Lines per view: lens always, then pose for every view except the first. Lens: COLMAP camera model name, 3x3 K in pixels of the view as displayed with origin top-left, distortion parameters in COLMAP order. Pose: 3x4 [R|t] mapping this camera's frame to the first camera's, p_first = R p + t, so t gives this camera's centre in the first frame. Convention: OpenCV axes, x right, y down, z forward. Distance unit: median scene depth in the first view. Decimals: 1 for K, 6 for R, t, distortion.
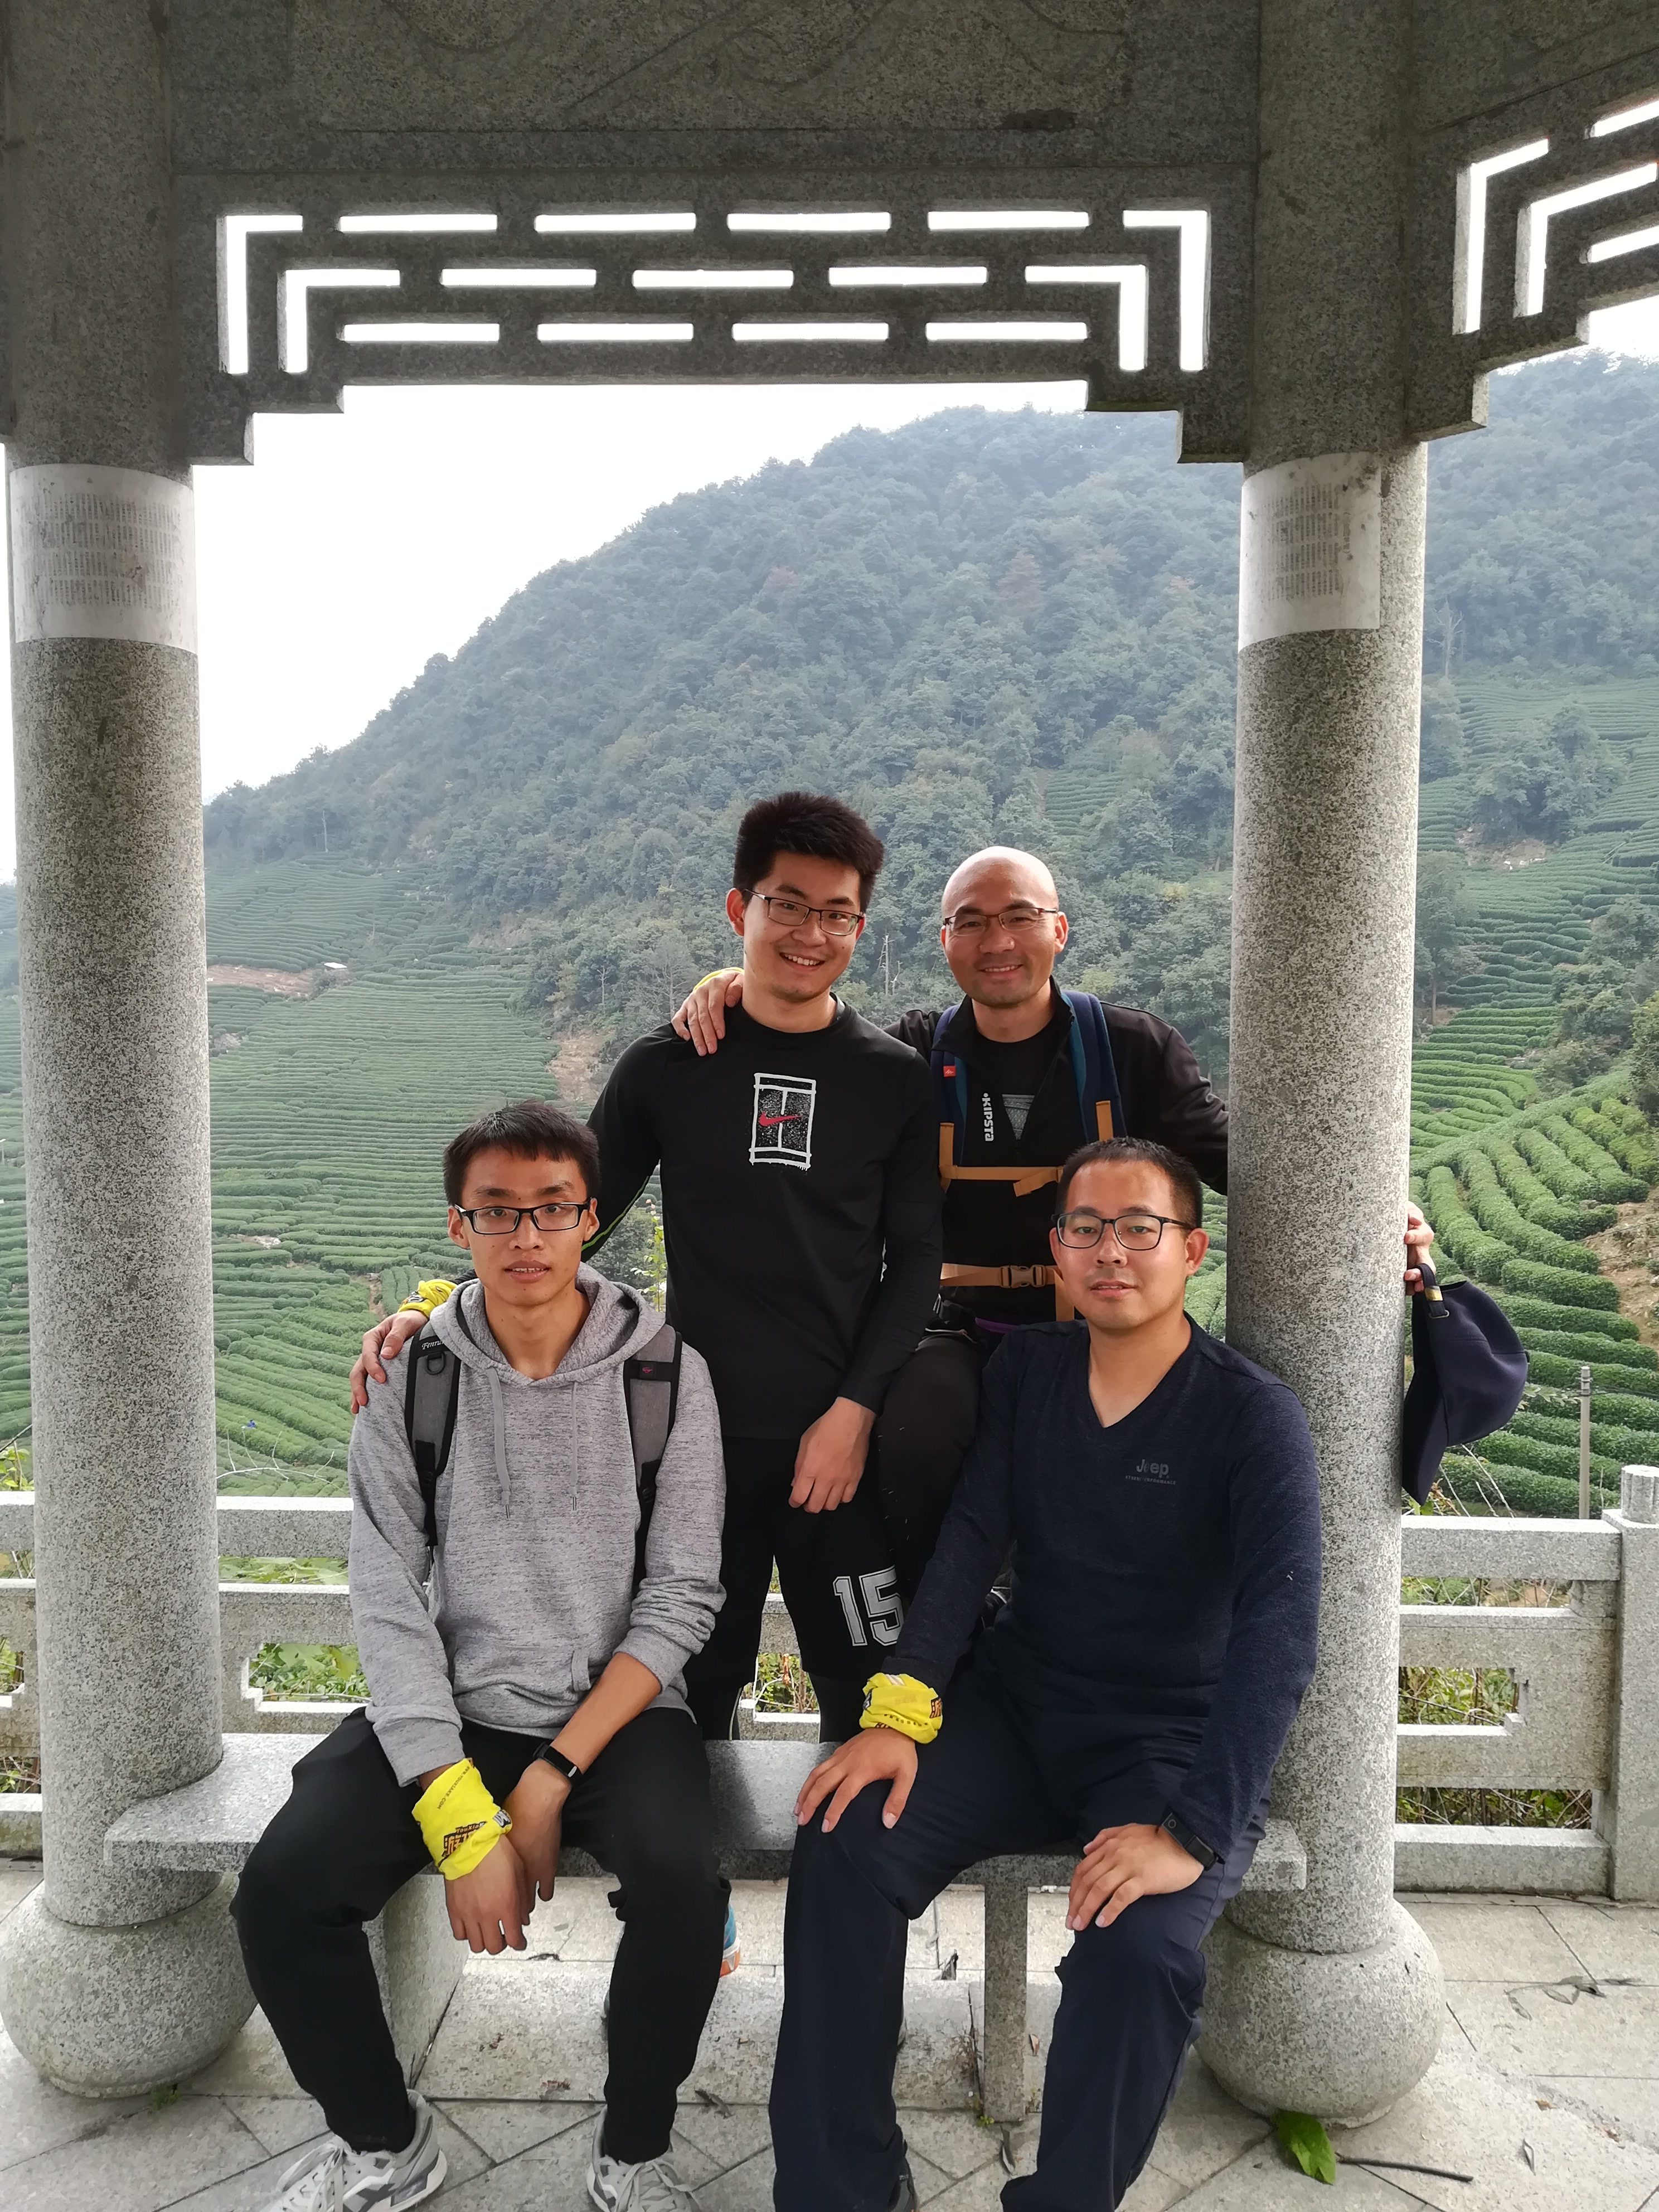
lens RADIAL K [[1685.1, 0, 800.7], [0, 1685.1, 1135.9], [0, 0, 1]] dist [0.051087, -0.072030]
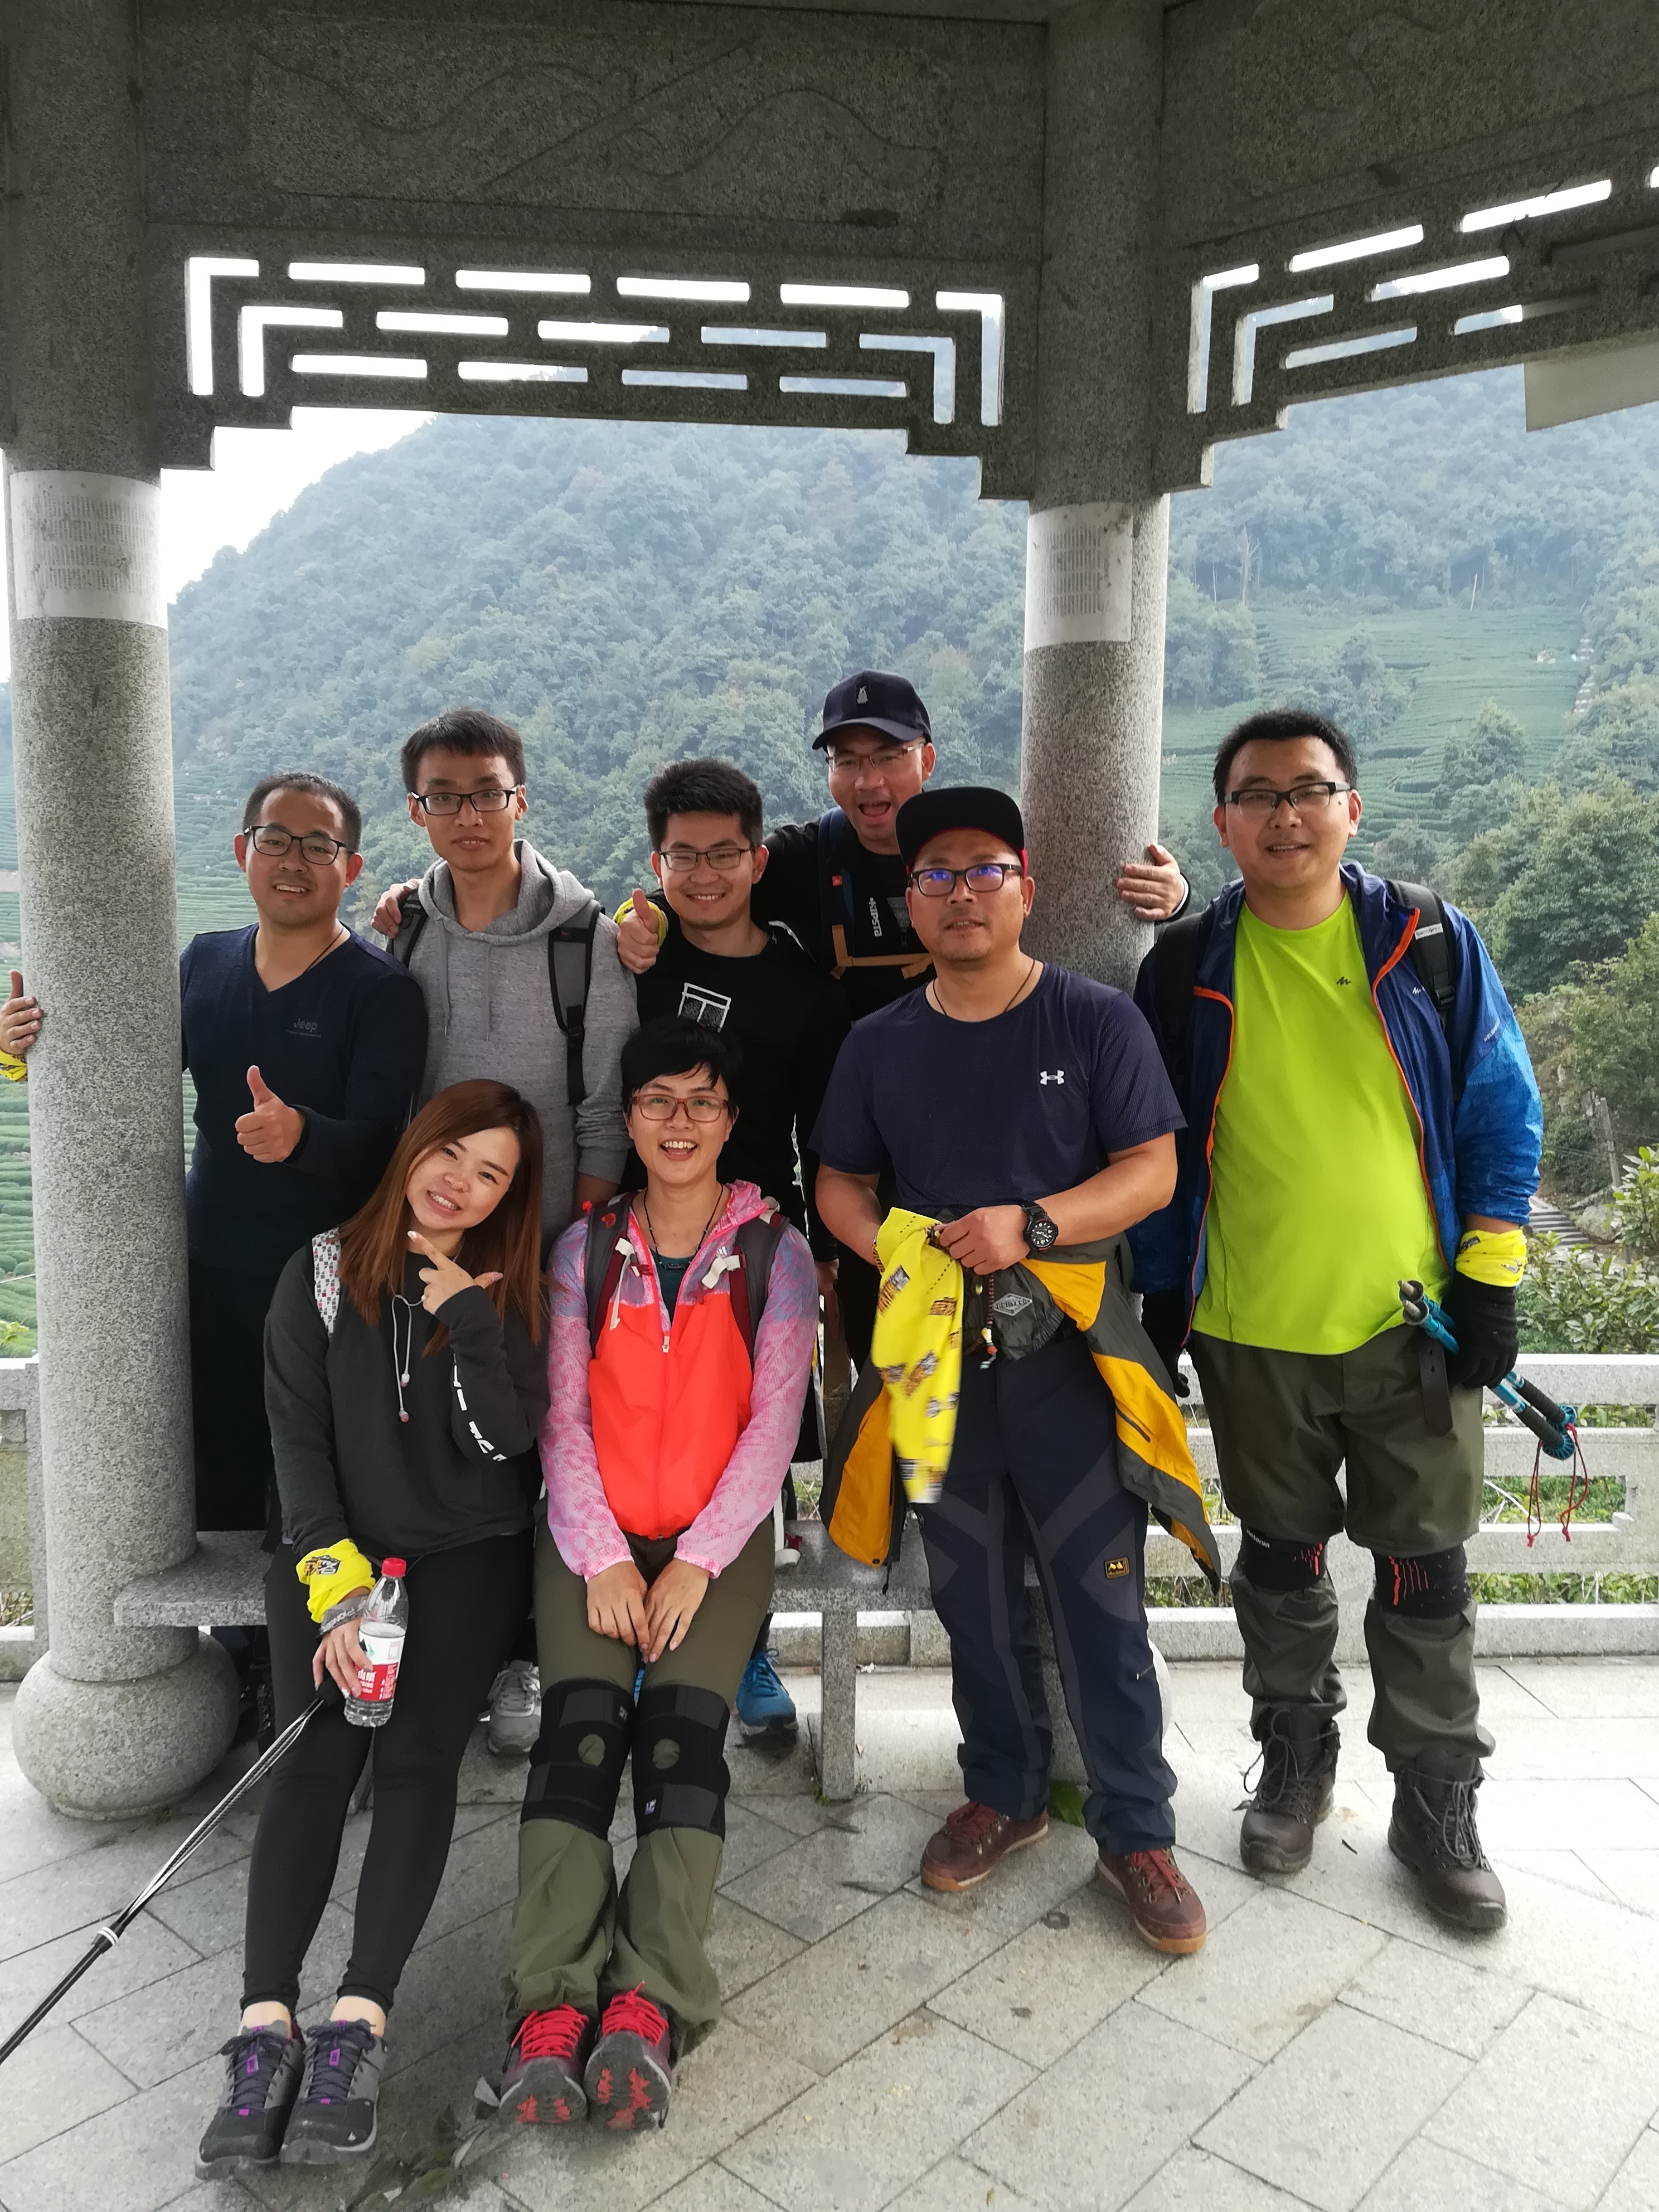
lens RADIAL K [[1695.0, 0, 780.1], [0, 1695.0, 1123.8], [0, 0, 1]] dist [0.038942, -0.072109]
pose [[0.995015, -0.003042, 0.099675, -0.049035], [-0.001240, 0.999080, 0.042875, 0.010905], [-0.099714, -0.042785, 0.994096, -0.248729]]
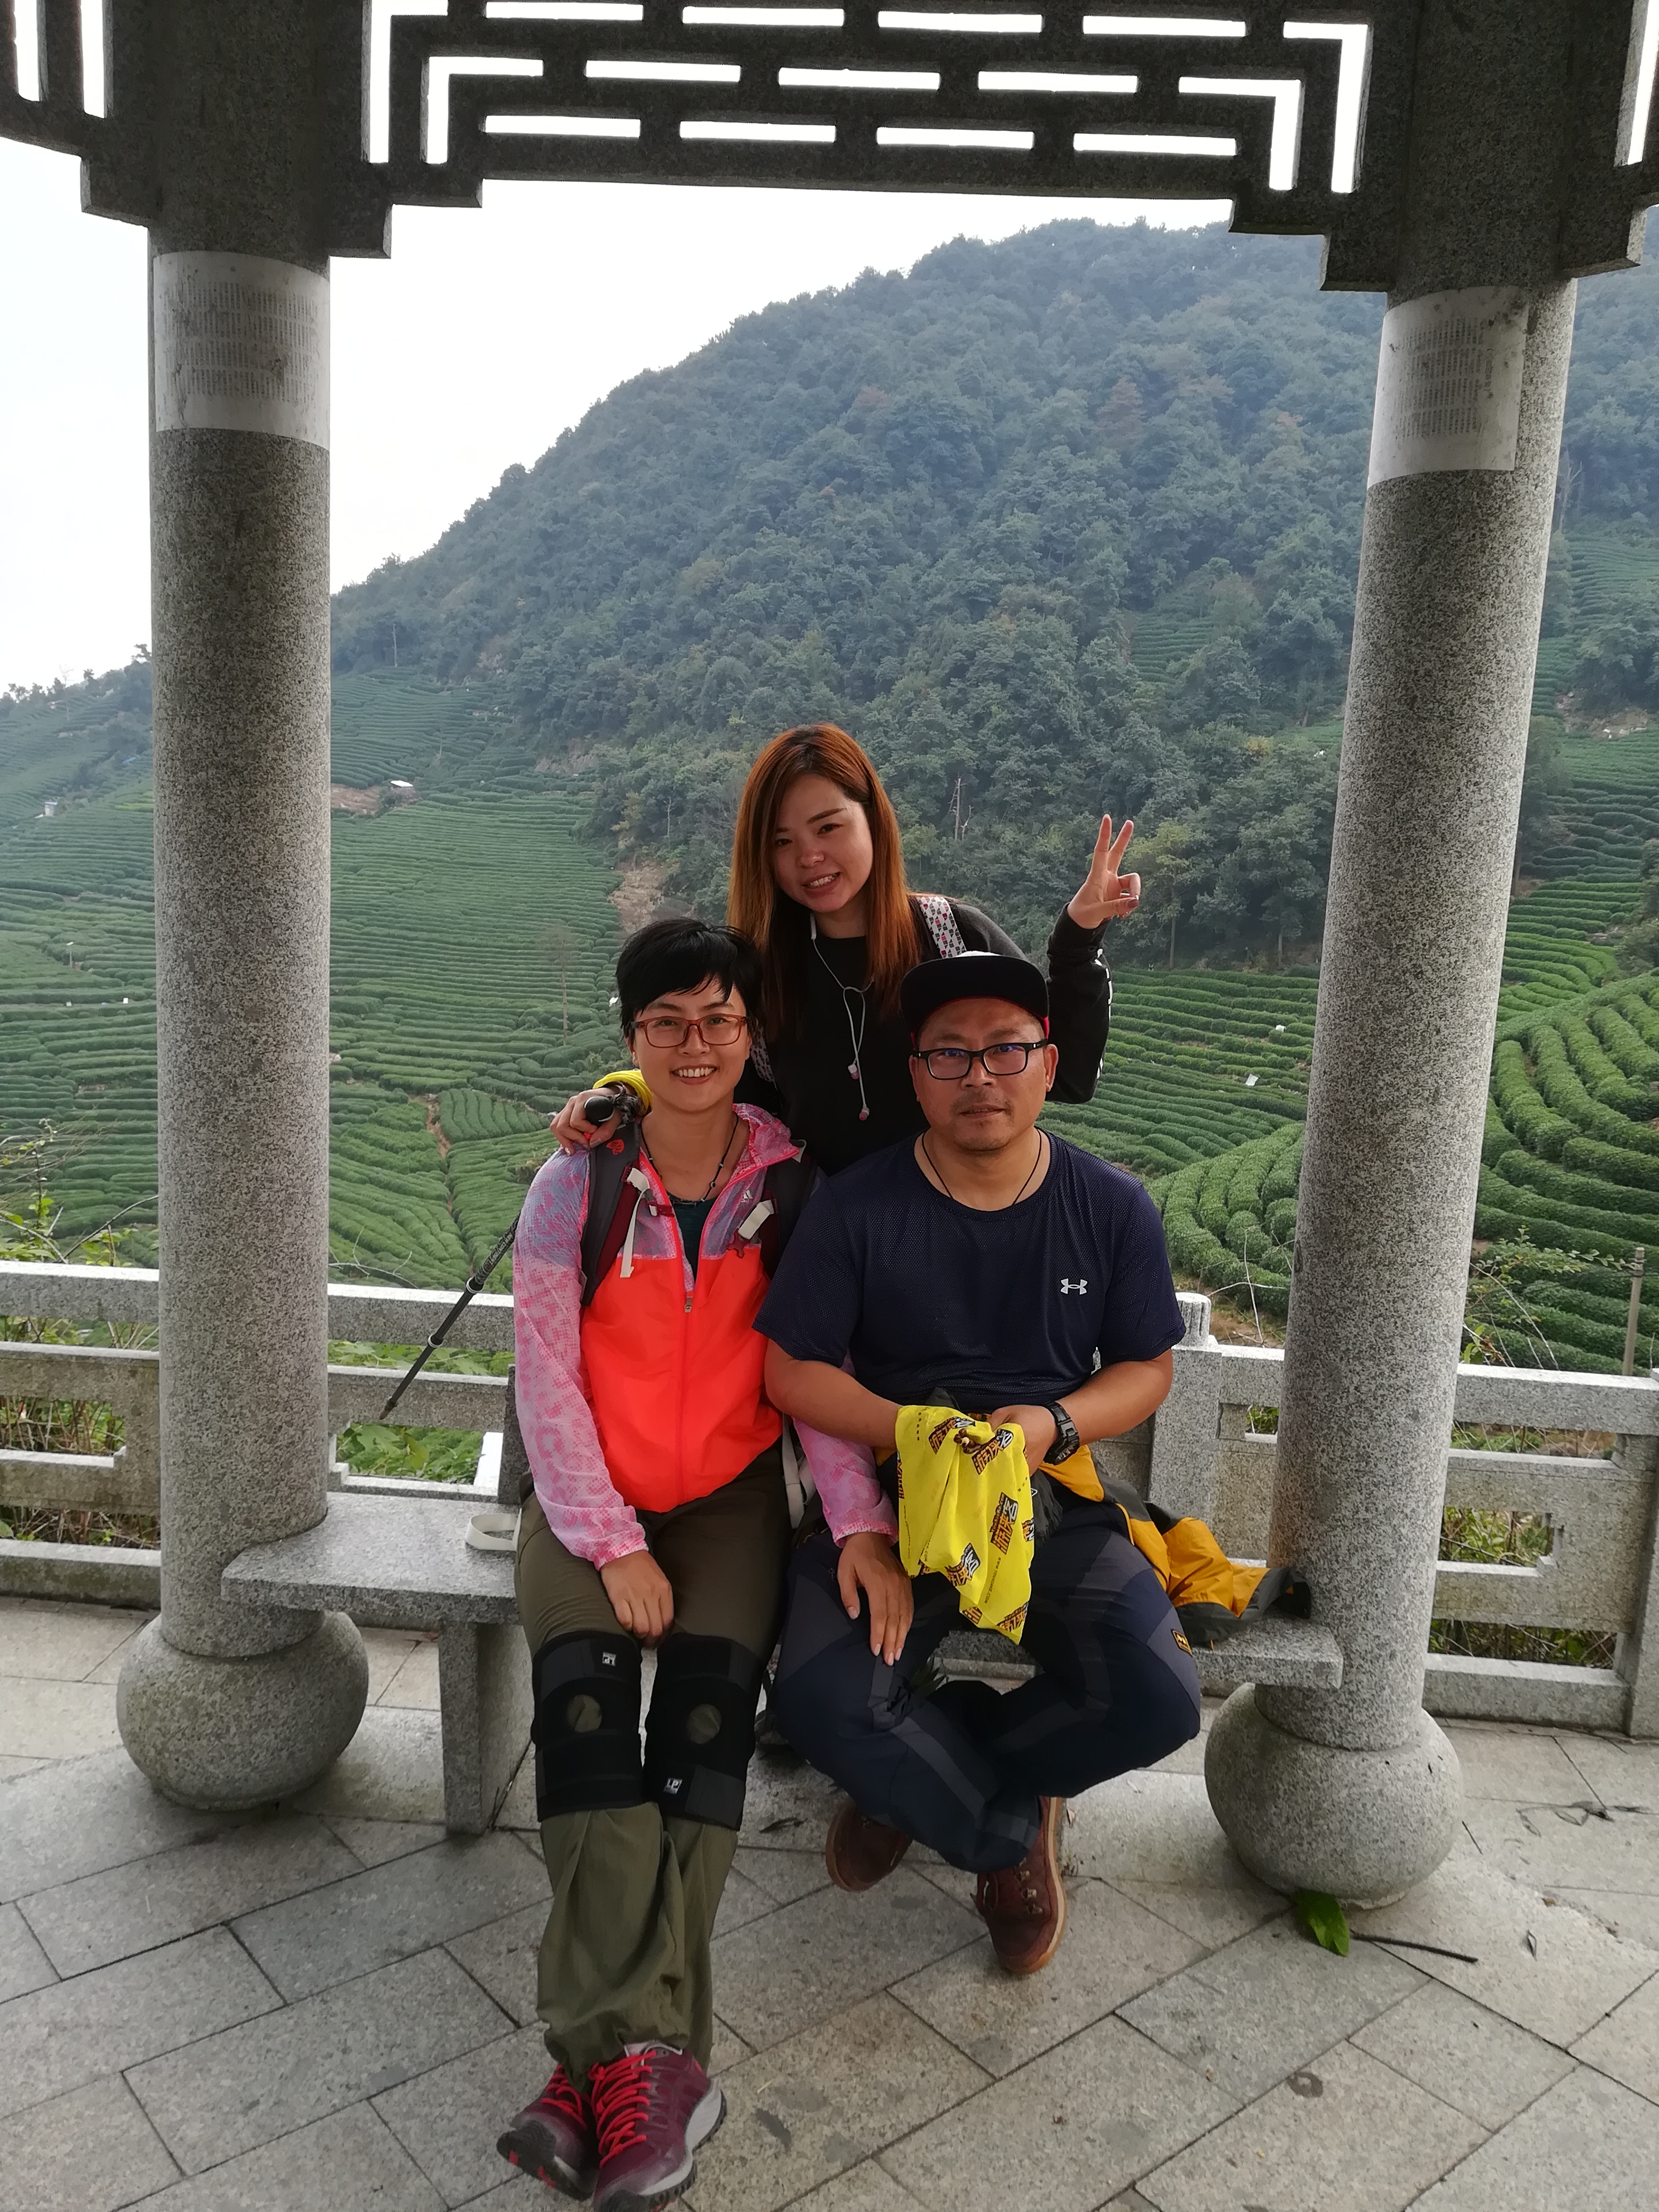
lens RADIAL K [[1690.1, 0, 800.1], [0, 1690.1, 1124.9], [0, 0, 1]] dist [0.037591, -0.046303]
pose [[0.998147, 0.052437, -0.030886, -0.023157], [-0.049566, 0.994945, 0.087338, 0.014547], [0.035310, -0.085646, 0.995700, -0.036439]]
